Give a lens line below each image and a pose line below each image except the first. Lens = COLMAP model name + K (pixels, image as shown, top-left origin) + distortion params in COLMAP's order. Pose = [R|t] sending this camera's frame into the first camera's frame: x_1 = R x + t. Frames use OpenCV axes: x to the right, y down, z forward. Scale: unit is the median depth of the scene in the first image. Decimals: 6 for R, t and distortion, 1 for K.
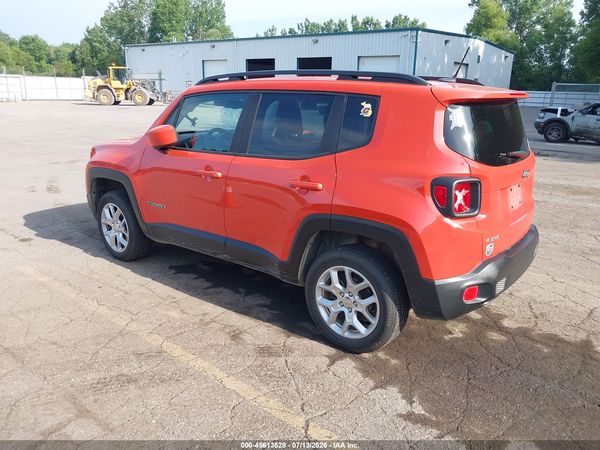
lens RADIAL K [[472.6, 0, 300.0], [0, 472.6, 225.0], [0, 0, 1]] dist [0.029478, -0.041450]
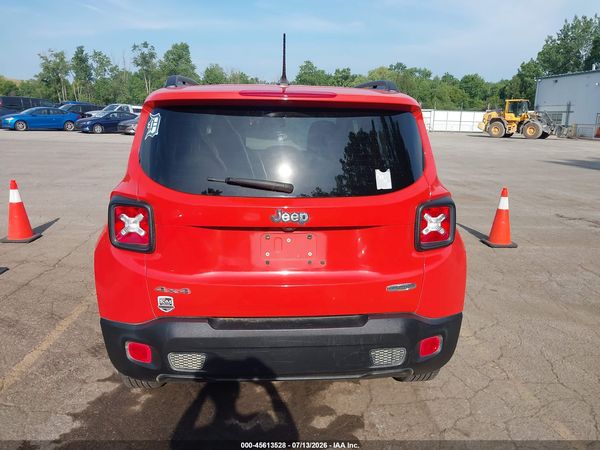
lens RADIAL K [[472.6, 0, 300.0], [0, 472.6, 225.0], [0, 0, 1]] dist [0.029478, -0.041450]
pose [[0.681255, 0.156866, -0.715042, 0.057229], [-0.204631, 0.978640, 0.019732, -0.006796], [0.702864, 0.132877, 0.698803, 0.033258]]
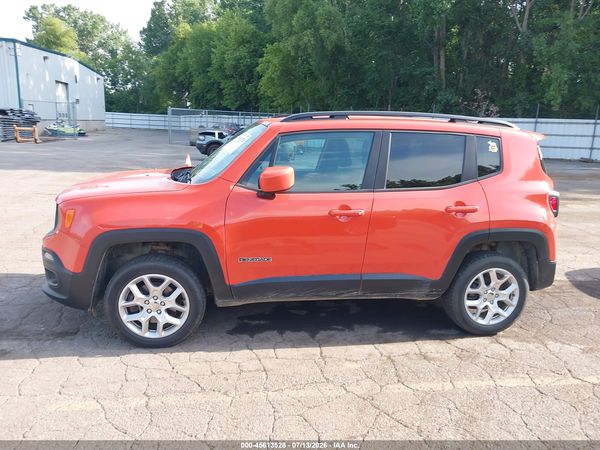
lens RADIAL K [[472.6, 0, 300.0], [0, 472.6, 225.0], [0, 0, 1]] dist [0.029478, -0.041450]
pose [[0.663264, -0.143347, 0.734529, -0.070548], [0.171786, 0.984439, 0.036999, -0.009861], [-0.728403, 0.101642, 0.677568, 0.030020]]
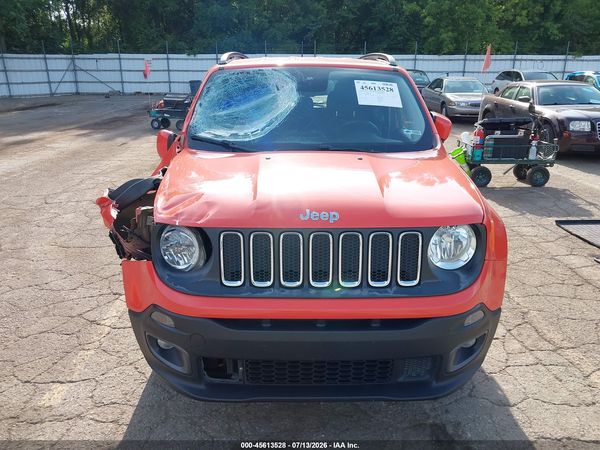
lens RADIAL K [[472.6, 0, 300.0], [0, 472.6, 225.0], [0, 0, 1]] dist [0.029478, -0.041450]
pose [[-0.639122, -0.251159, 0.726940, -0.061932], [0.189179, 0.864800, 0.465115, -0.037152], [-0.745476, 0.434787, -0.505199, 0.131770]]
